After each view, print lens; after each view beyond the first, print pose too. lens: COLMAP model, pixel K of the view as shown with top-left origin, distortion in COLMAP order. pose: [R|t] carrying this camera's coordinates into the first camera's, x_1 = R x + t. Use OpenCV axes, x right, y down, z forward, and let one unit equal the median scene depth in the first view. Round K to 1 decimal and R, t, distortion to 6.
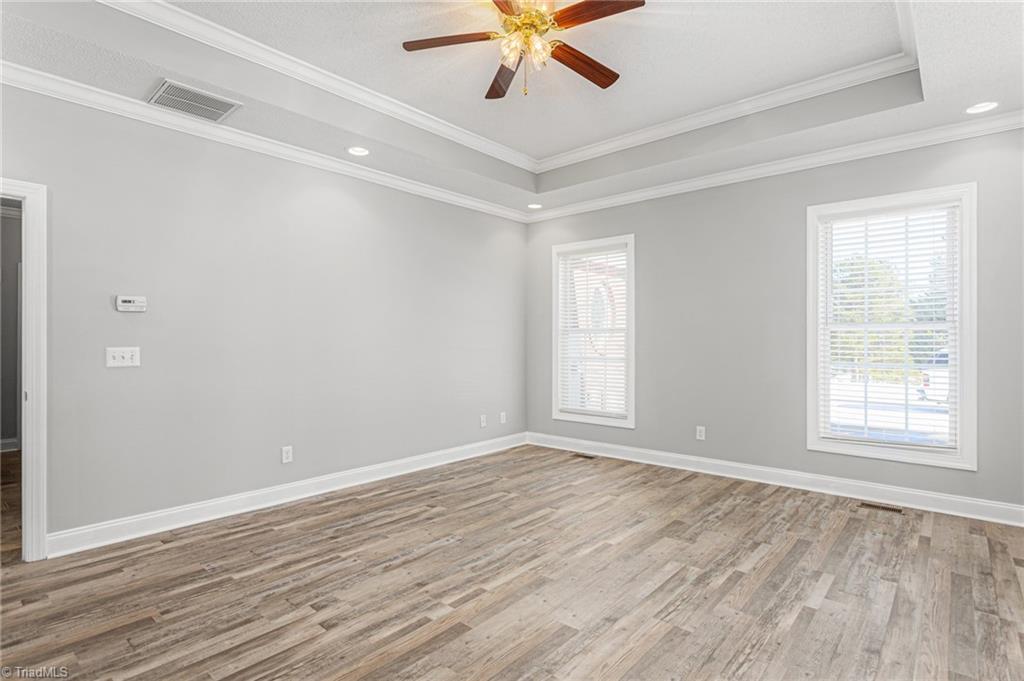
lens RADIAL K [[509.8, 0, 512.4], [0, 509.8, 337.7], [0, 0, 1]] dist [-0.010576, 0.001419]
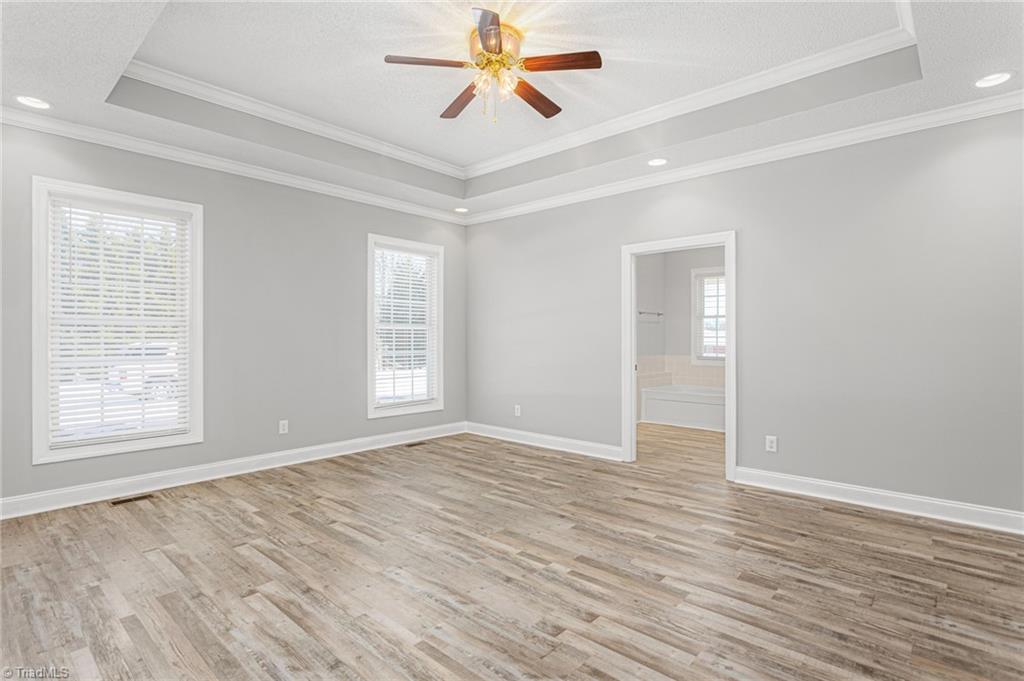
lens RADIAL K [[509.8, 0, 516.6], [0, 509.8, 342.5], [0, 0, 1]] dist [-0.010576, 0.001419]
pose [[0.006797, -0.010961, 0.999917, -0.950710], [-0.010073, 0.999888, 0.011029, 0.005128], [-0.999926, -0.010147, 0.006686, 0.793547]]
